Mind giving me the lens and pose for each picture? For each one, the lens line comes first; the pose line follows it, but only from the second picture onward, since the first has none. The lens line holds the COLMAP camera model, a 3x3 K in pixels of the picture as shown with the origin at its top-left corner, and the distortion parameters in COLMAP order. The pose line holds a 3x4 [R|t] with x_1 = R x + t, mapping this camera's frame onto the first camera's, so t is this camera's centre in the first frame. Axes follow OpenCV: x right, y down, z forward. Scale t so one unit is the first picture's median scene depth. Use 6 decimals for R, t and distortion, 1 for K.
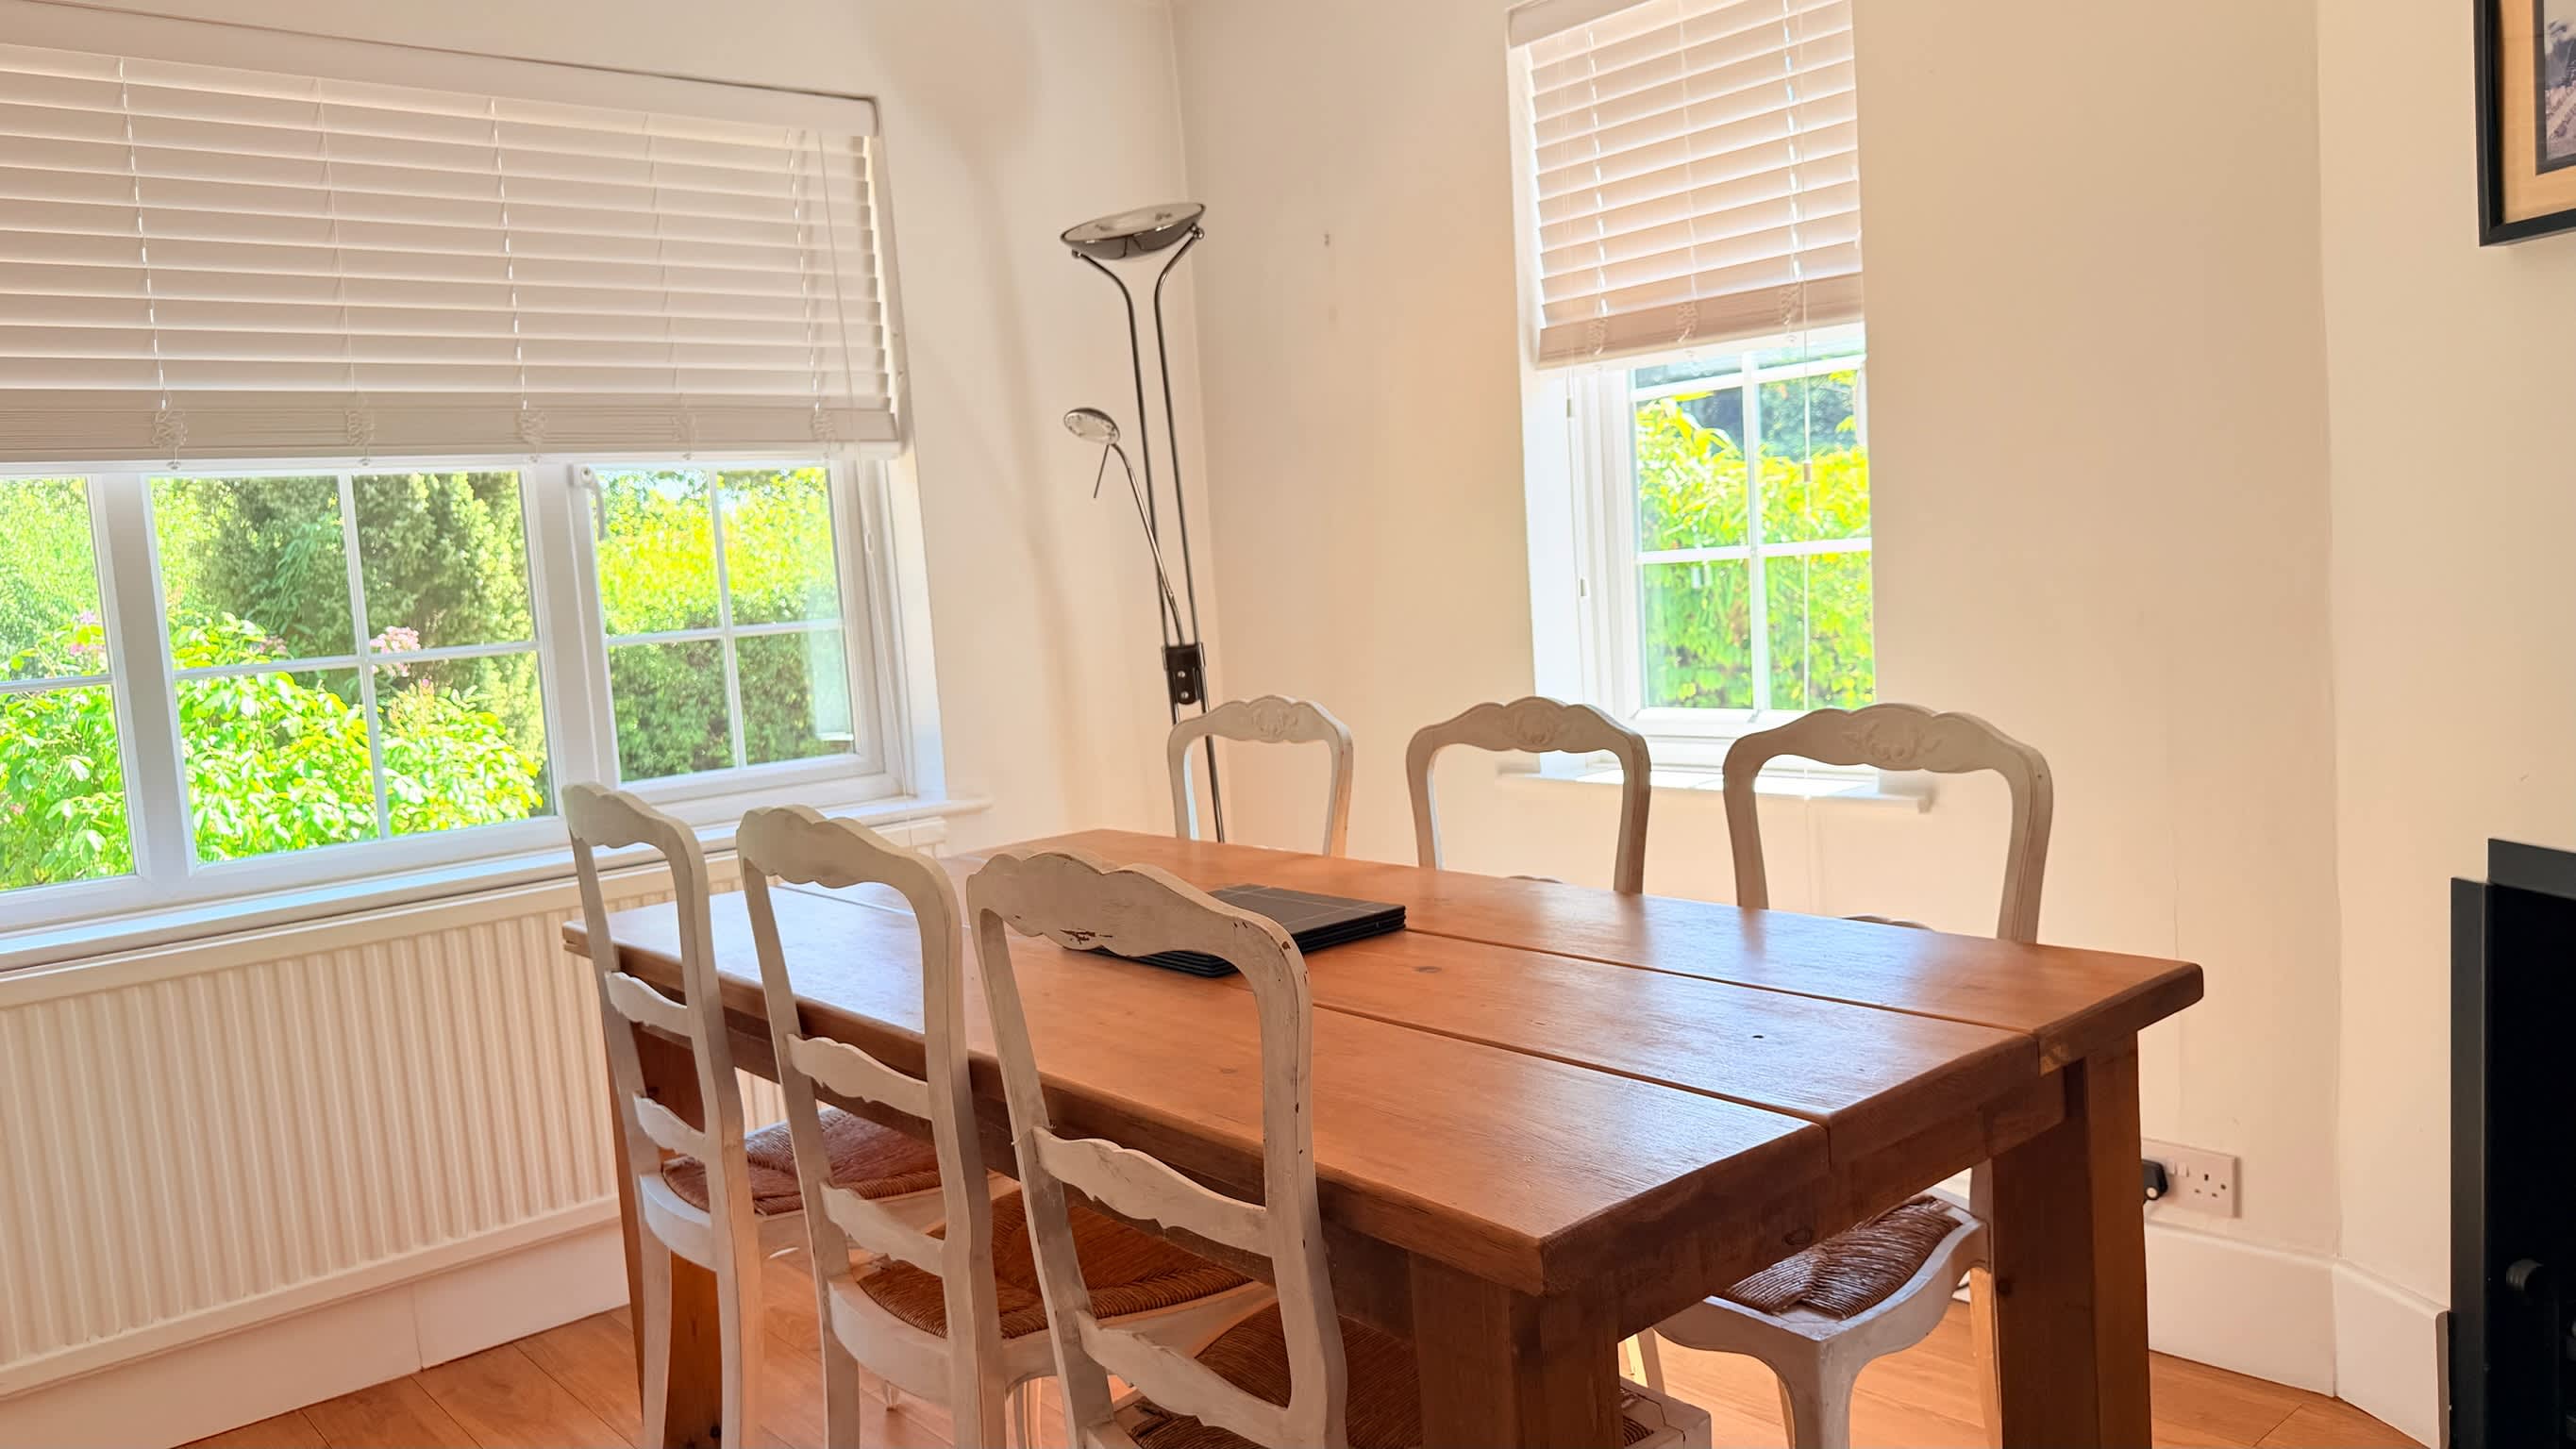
lens RADIAL K [[1817.8, 0, 1287.2], [0, 1817.8, 742.4], [0, 0, 1]] dist [0.058890, -0.081023]
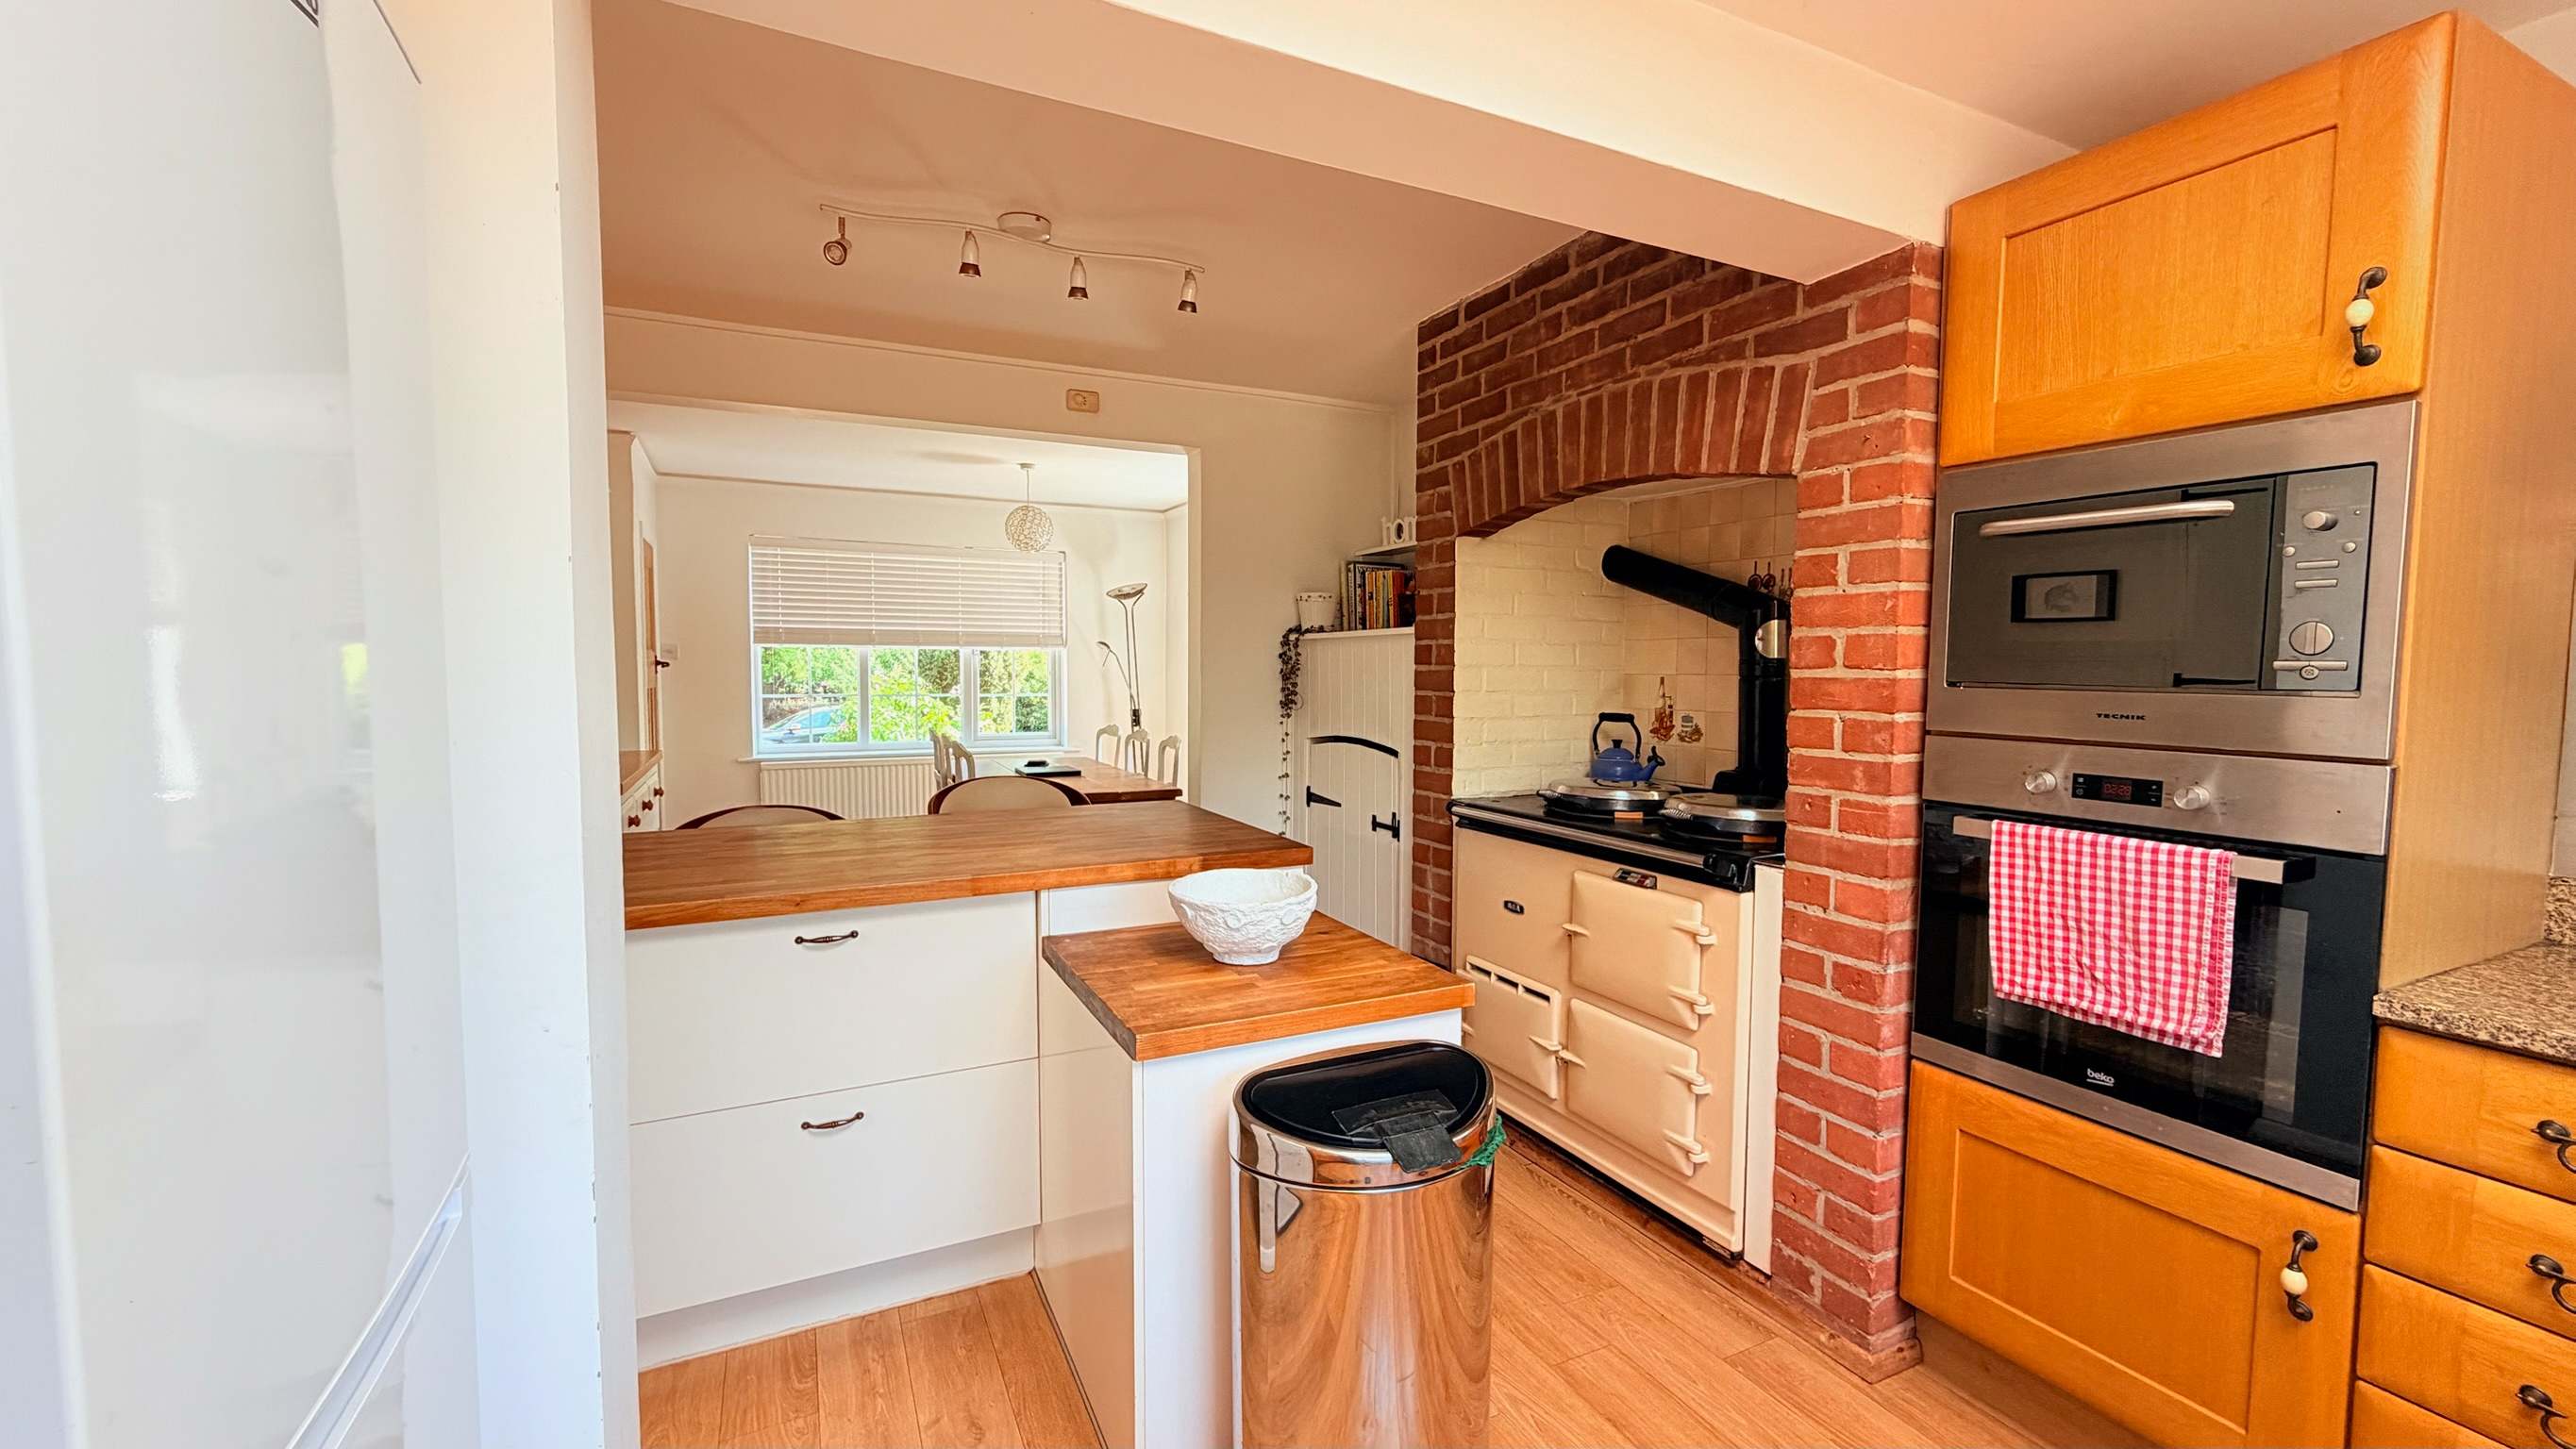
lens RADIAL K [[1026.8, 0, 1288.5], [0, 1026.8, 725.2], [0, 0, 1]] dist [-0.003684, 0.000892]
pose [[0.964432, 0.091030, -0.248163, 0.926362], [-0.099344, 0.994828, -0.021163, -0.014946], [0.244953, 0.045064, 0.968487, -1.061098]]
